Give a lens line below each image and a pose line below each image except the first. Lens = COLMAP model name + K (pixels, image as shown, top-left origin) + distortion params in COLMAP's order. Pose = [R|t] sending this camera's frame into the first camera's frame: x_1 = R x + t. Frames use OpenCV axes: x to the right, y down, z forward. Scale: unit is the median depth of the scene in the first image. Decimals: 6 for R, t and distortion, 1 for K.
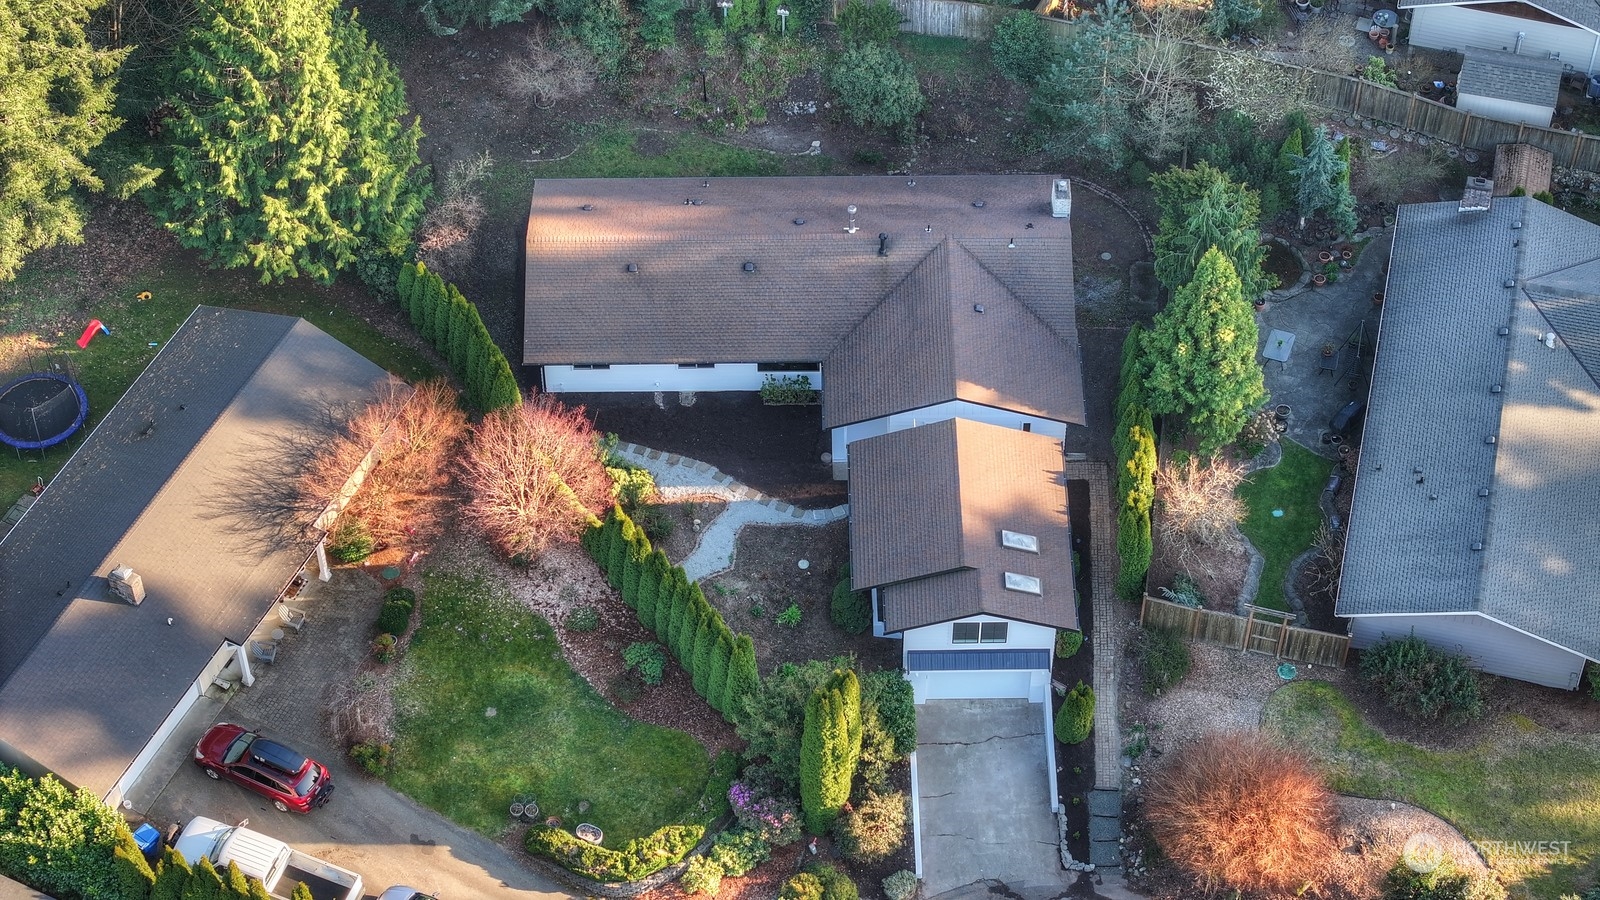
lens RADIAL K [[3171.2, 0, 800.0], [0, 3171.2, 450.0], [0, 0, 1]] dist [-0.240810, -0.055620]
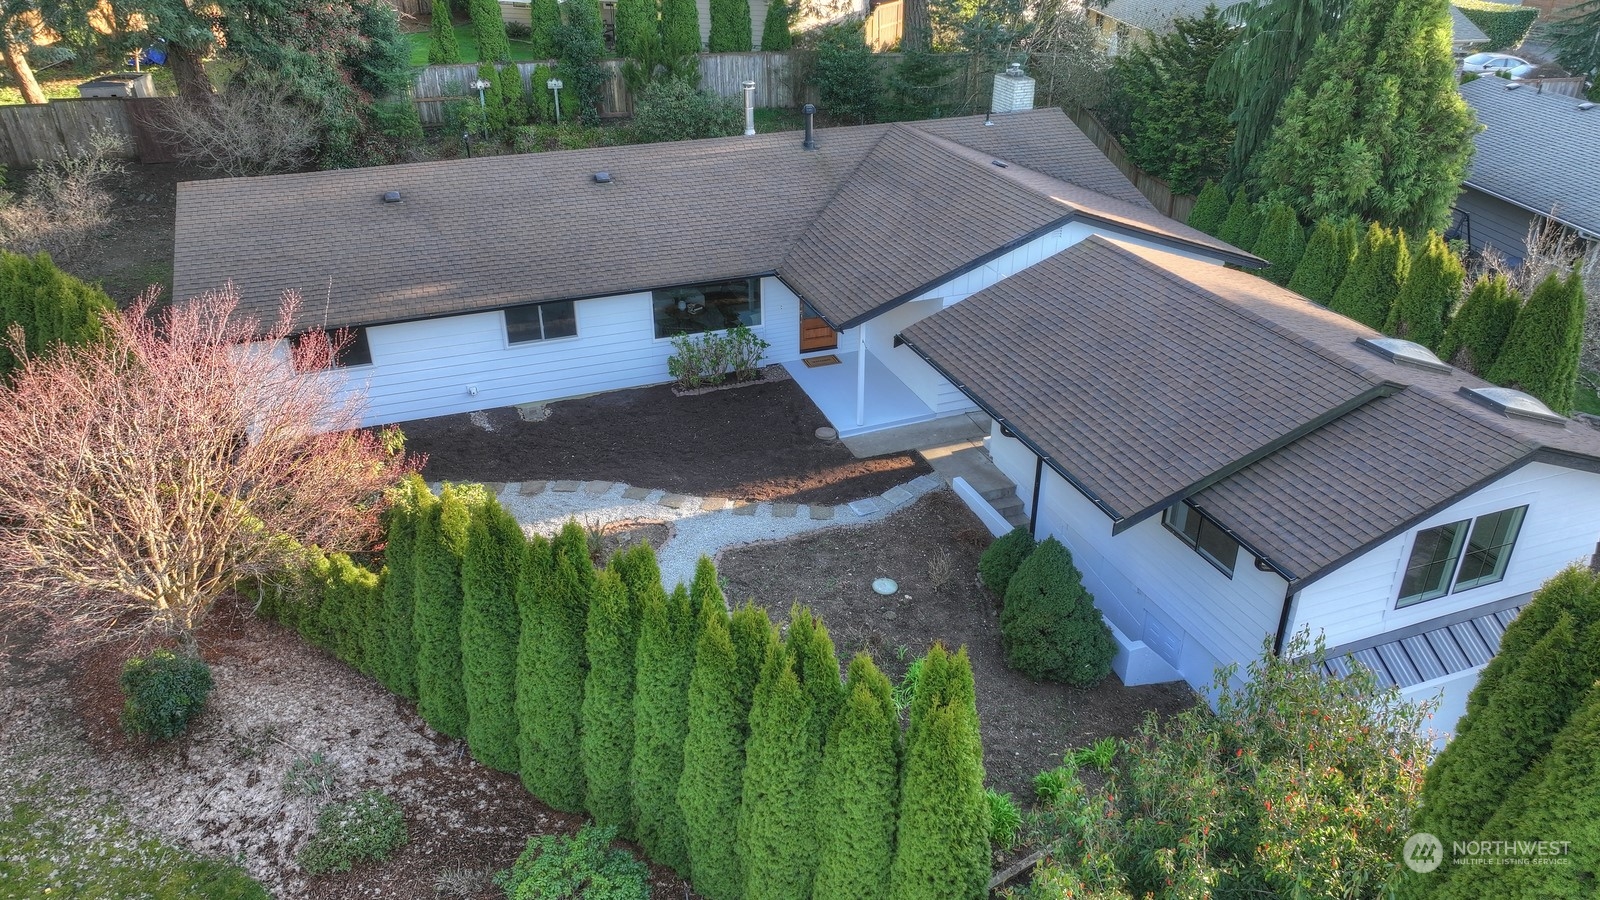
lens RADIAL K [[1121.8, 0, 800.0], [0, 1121.8, 450.0], [0, 0, 1]] dist [-0.000853, 0.002637]
pose [[0.941382, -0.160777, 0.296563, -0.053832], [0.259412, 0.907004, -0.331736, 0.068665], [-0.215649, 0.389223, 0.895545, 0.874936]]
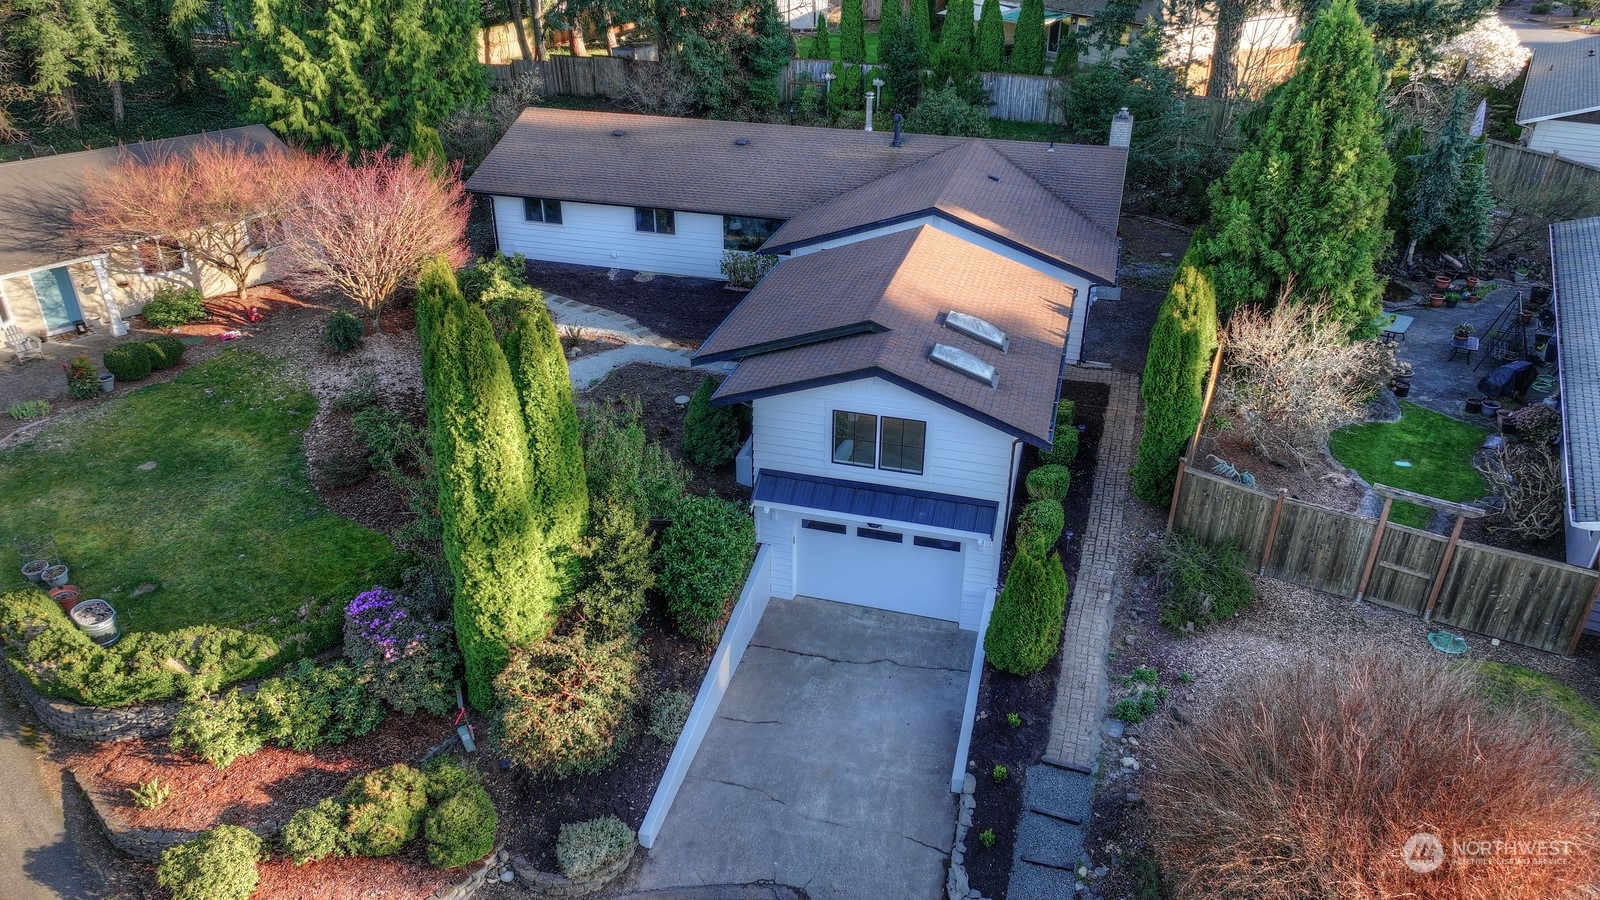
lens RADIAL K [[1121.8, 0, 800.0], [0, 1121.8, 450.0], [0, 0, 1]] dist [-0.000853, 0.002637]
pose [[0.960054, 0.138538, -0.243114, 0.091249], [-0.218425, 0.914087, -0.341667, 0.129322], [0.174894, 0.381120, 0.907832, 0.797129]]
